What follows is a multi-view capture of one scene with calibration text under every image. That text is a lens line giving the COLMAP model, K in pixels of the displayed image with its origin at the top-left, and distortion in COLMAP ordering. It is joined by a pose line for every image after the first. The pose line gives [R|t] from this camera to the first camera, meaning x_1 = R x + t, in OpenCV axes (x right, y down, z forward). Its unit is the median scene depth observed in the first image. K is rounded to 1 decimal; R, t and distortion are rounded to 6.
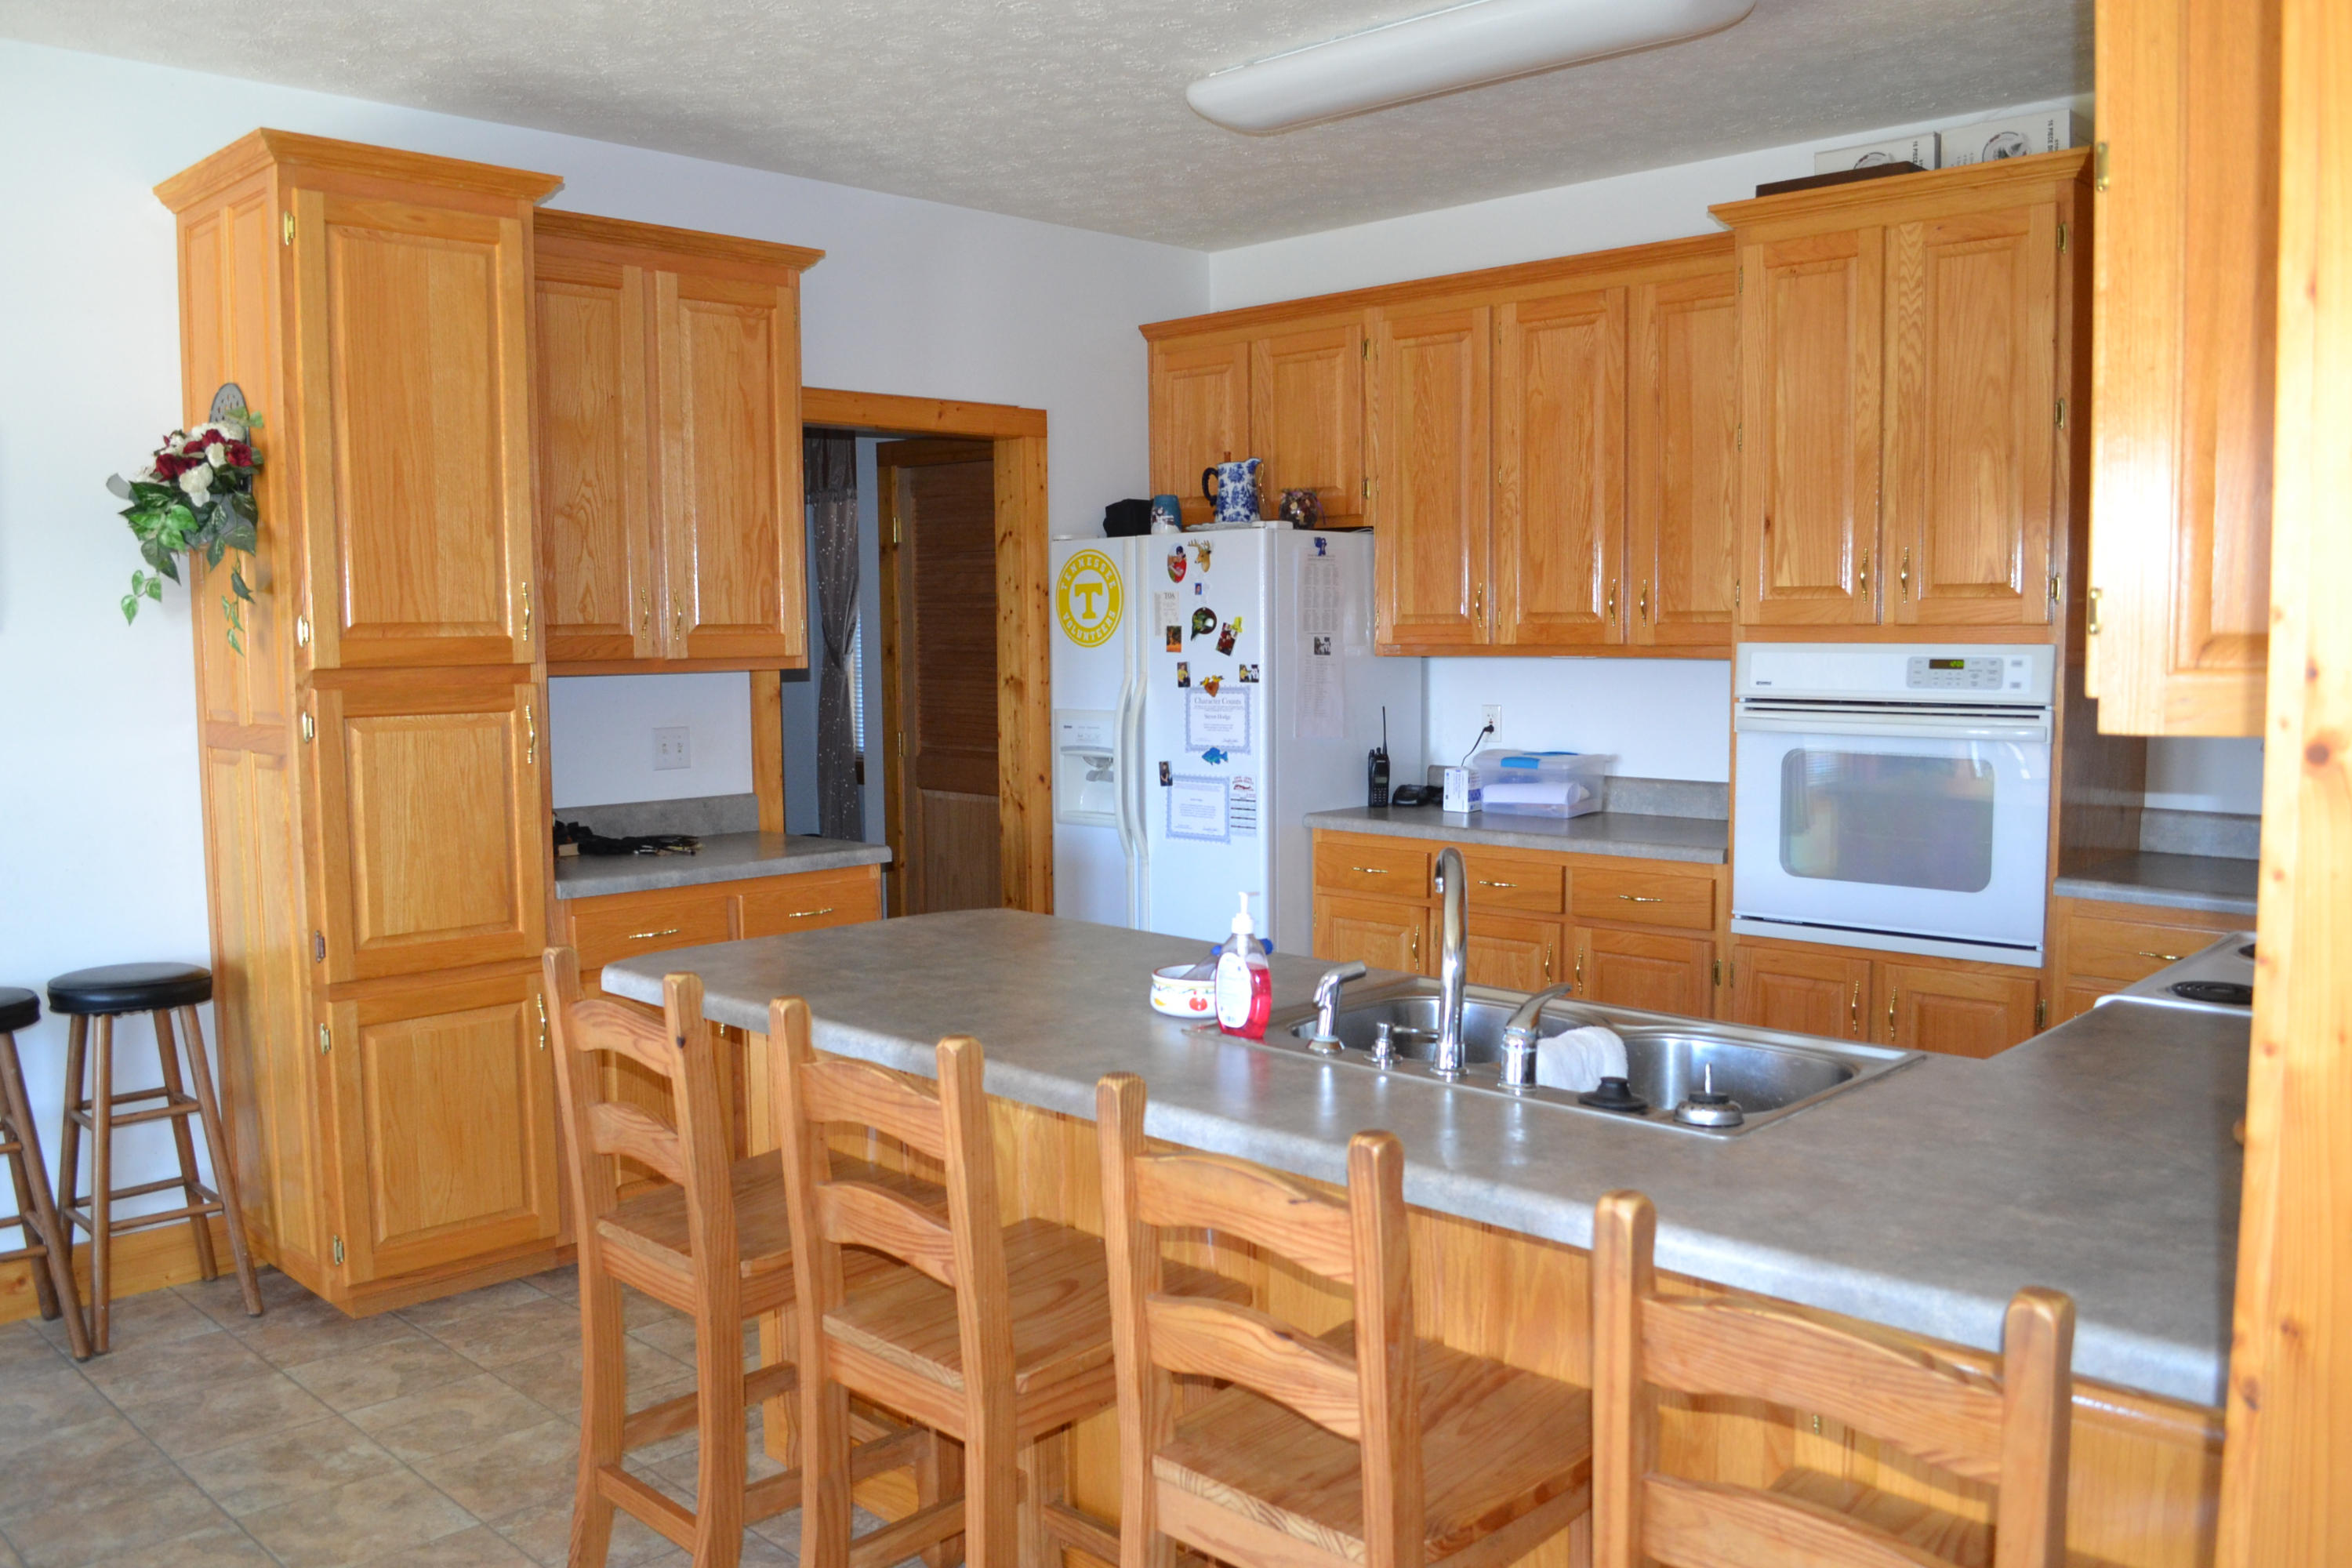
lens RADIAL K [[1880.2, 0, 1173.0], [0, 1880.2, 783.5], [0, 0, 1]] dist [-0.079265, 0.004441]
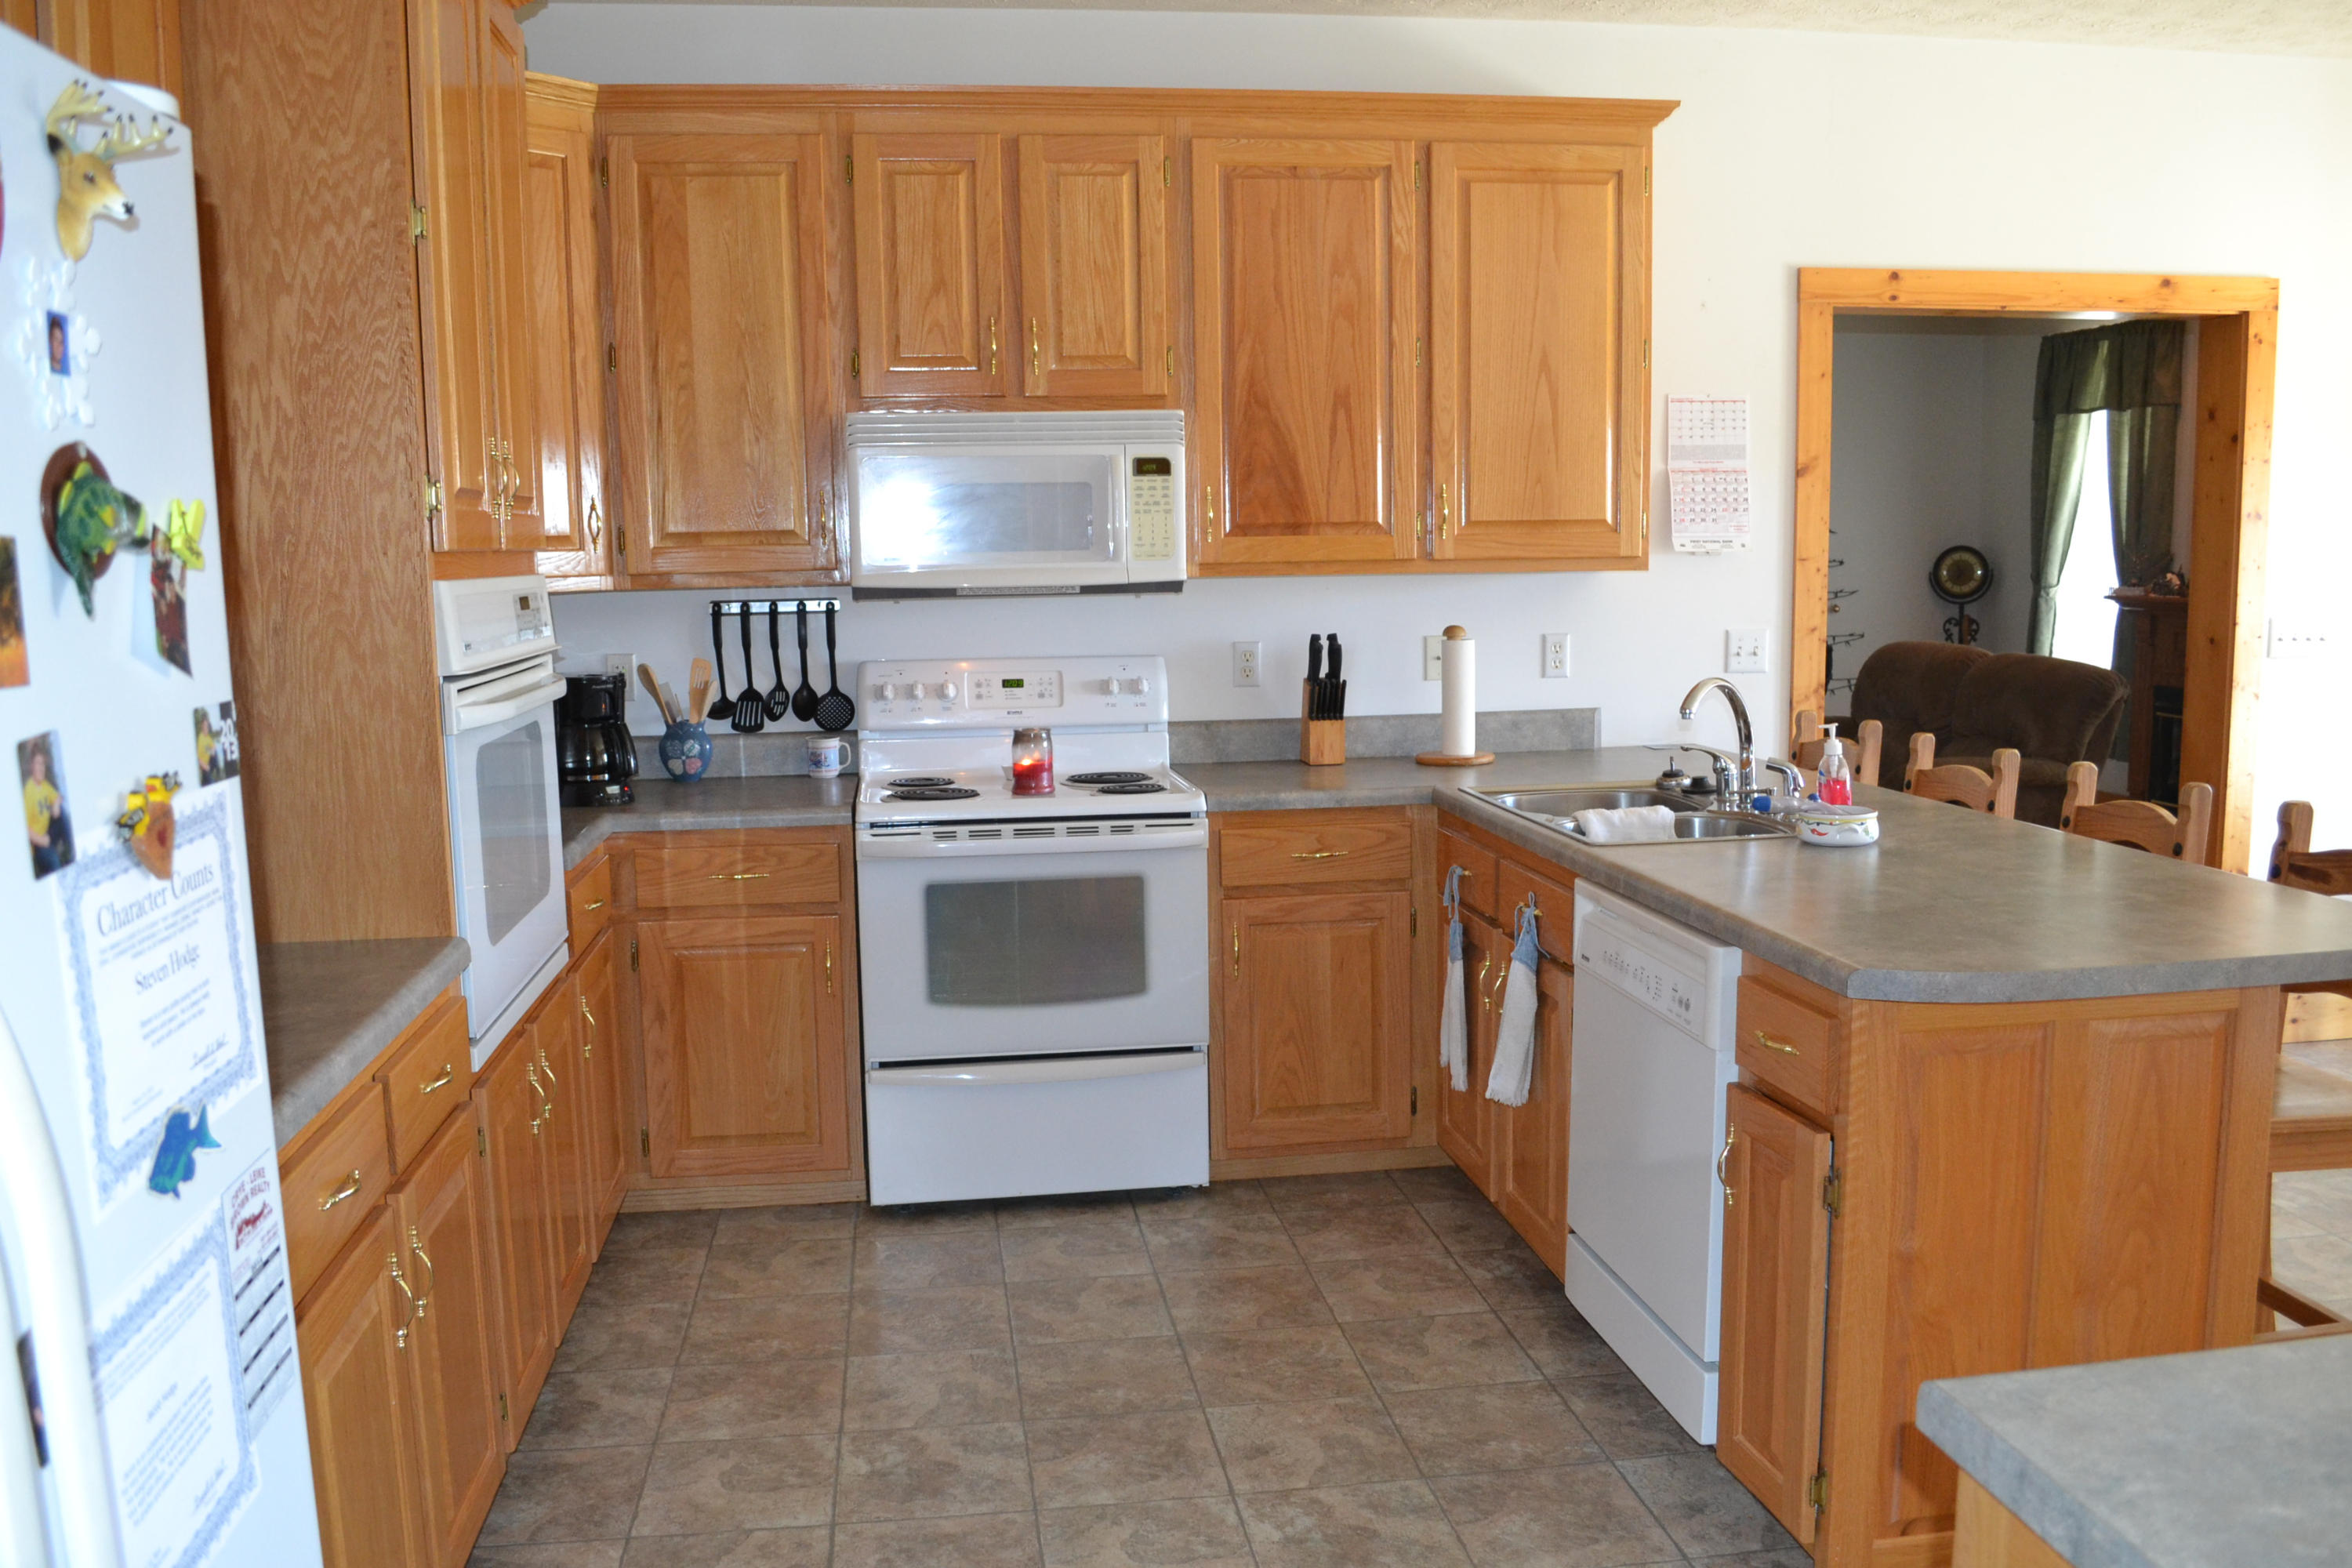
lens RADIAL K [[1880.2, 0, 1166.7], [0, 1880.2, 798.1], [0, 0, 1]] dist [-0.079265, 0.004441]
pose [[-0.786249, -0.060631, 0.614928, -0.195647], [0.076848, 0.977853, 0.194673, -0.087167], [-0.613113, 0.200318, -0.764177, 1.095748]]
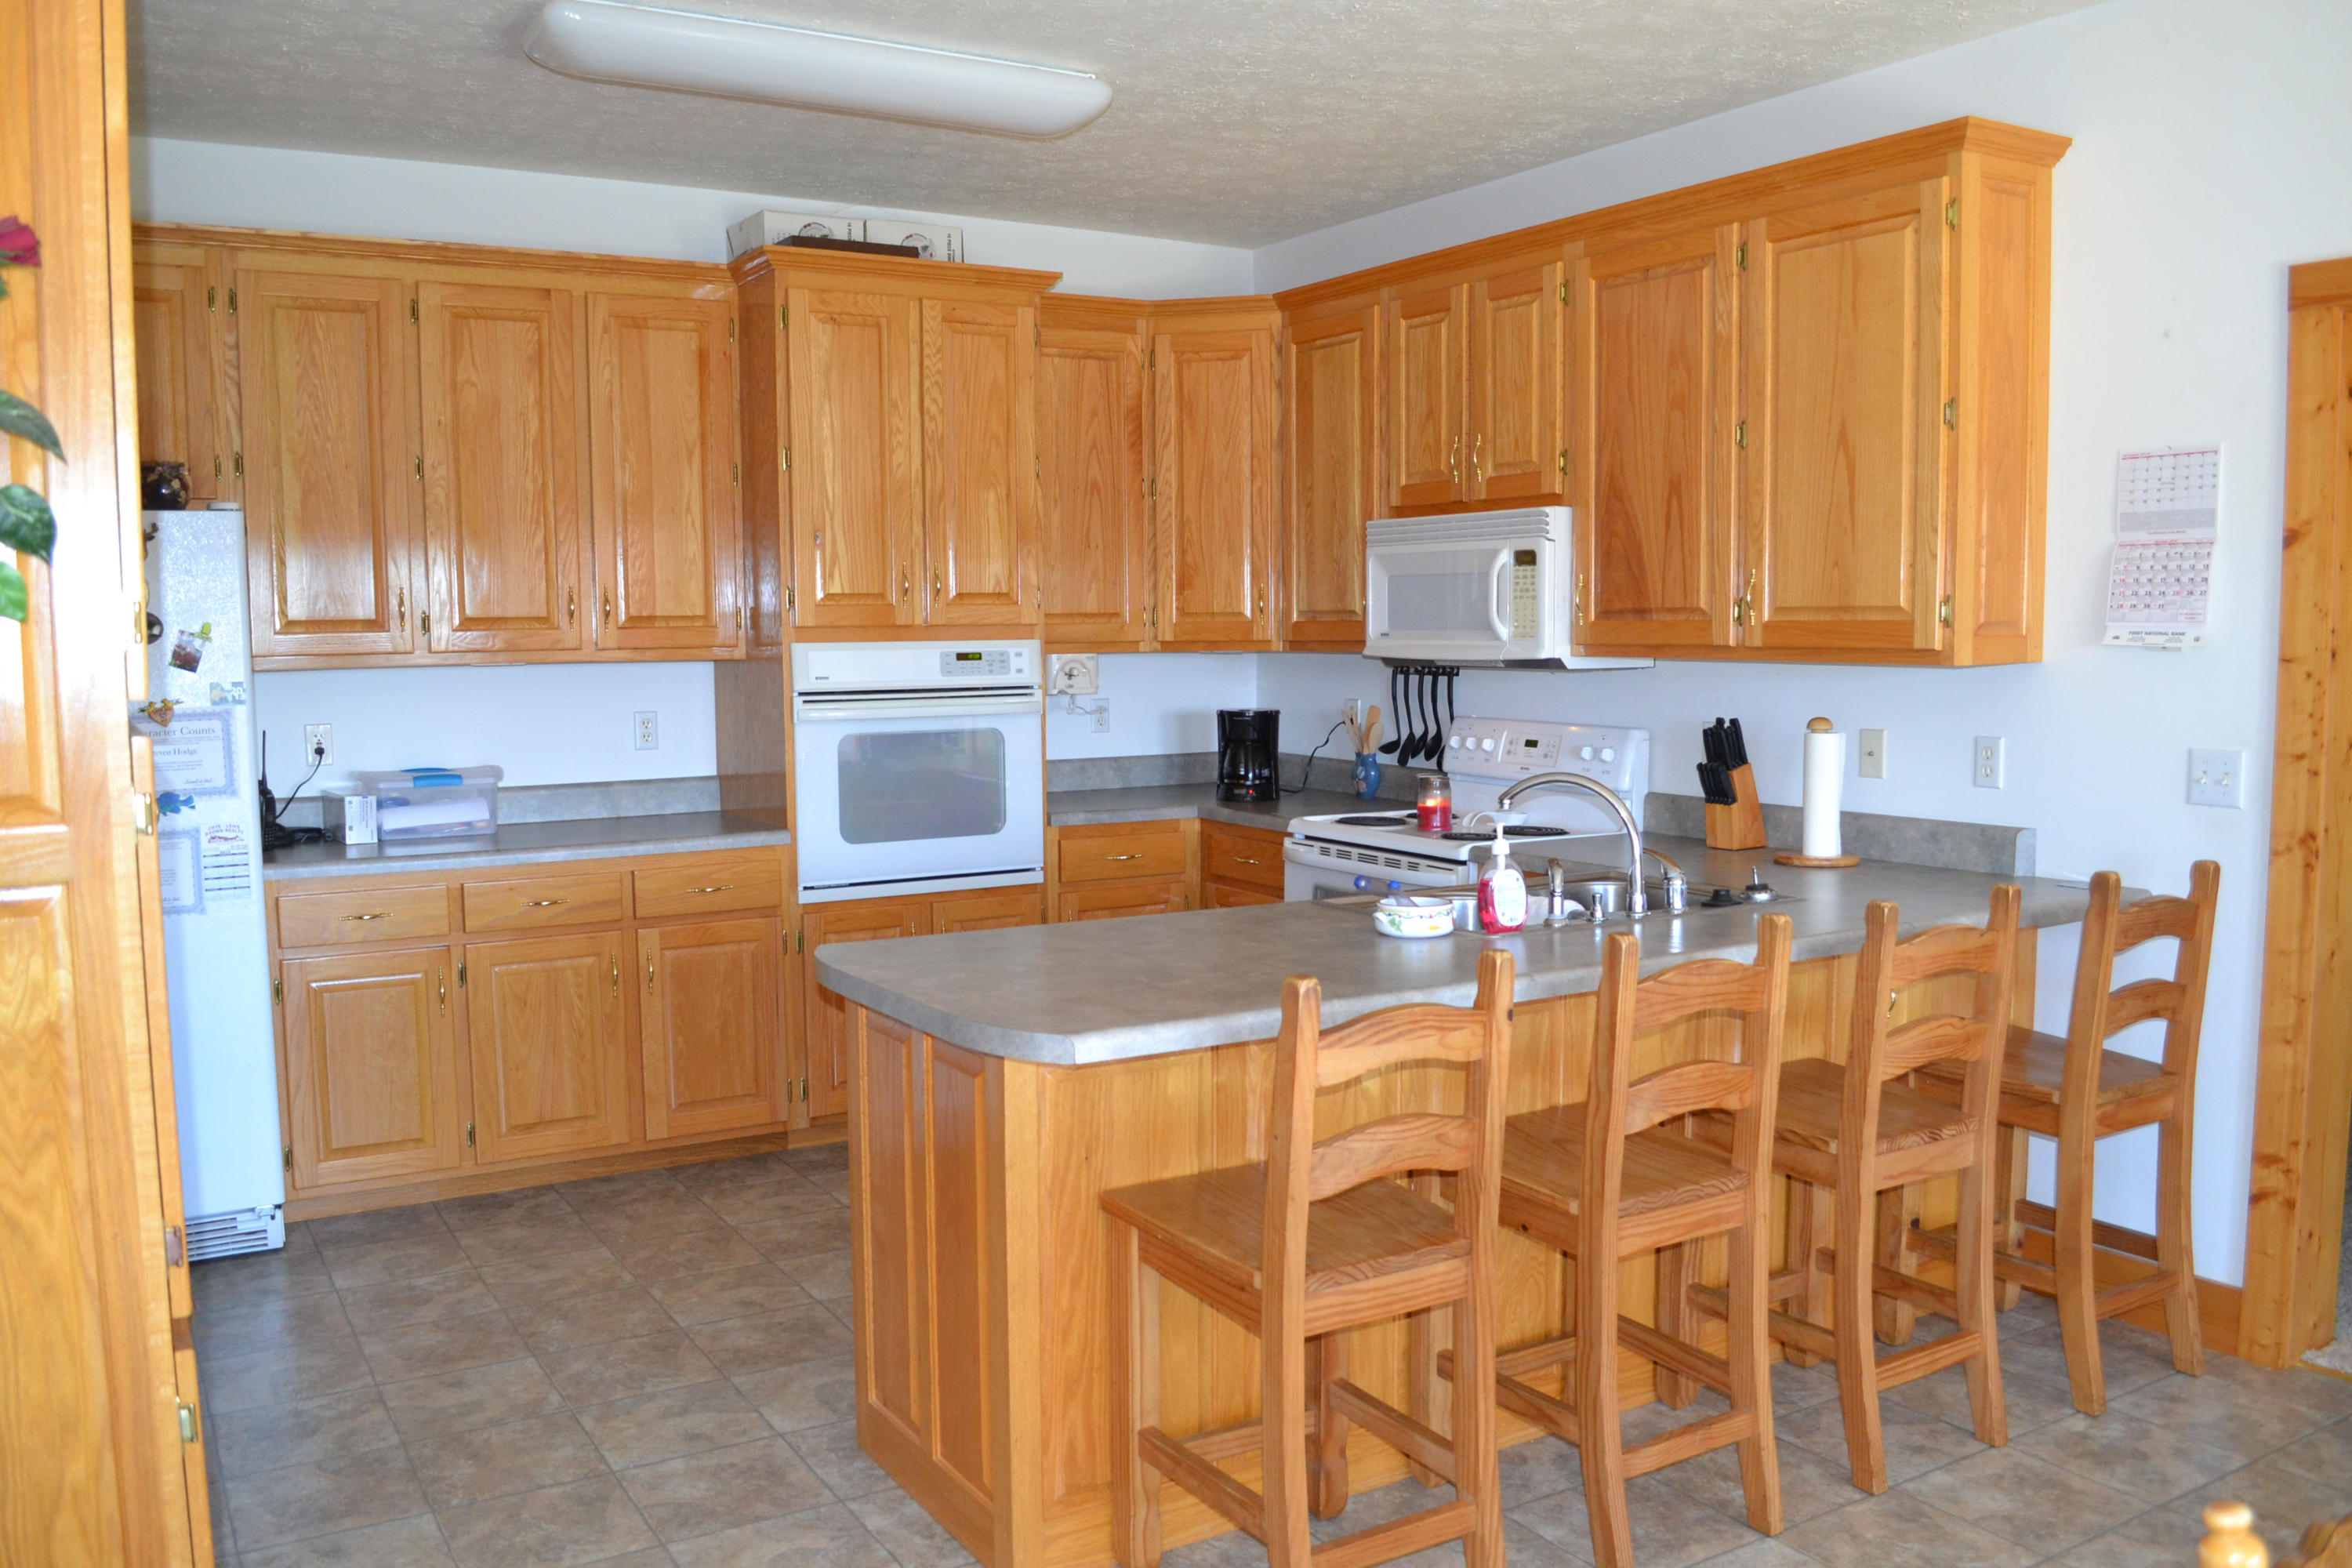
lens RADIAL K [[1880.2, 0, 1165.5], [0, 1880.2, 794.3], [0, 0, 1]] dist [-0.079265, 0.004441]
pose [[0.257681, -0.082254, 0.962723, -0.603611], [0.088115, 0.994219, 0.061360, -0.029001], [-0.962204, 0.069019, 0.263439, 0.414549]]
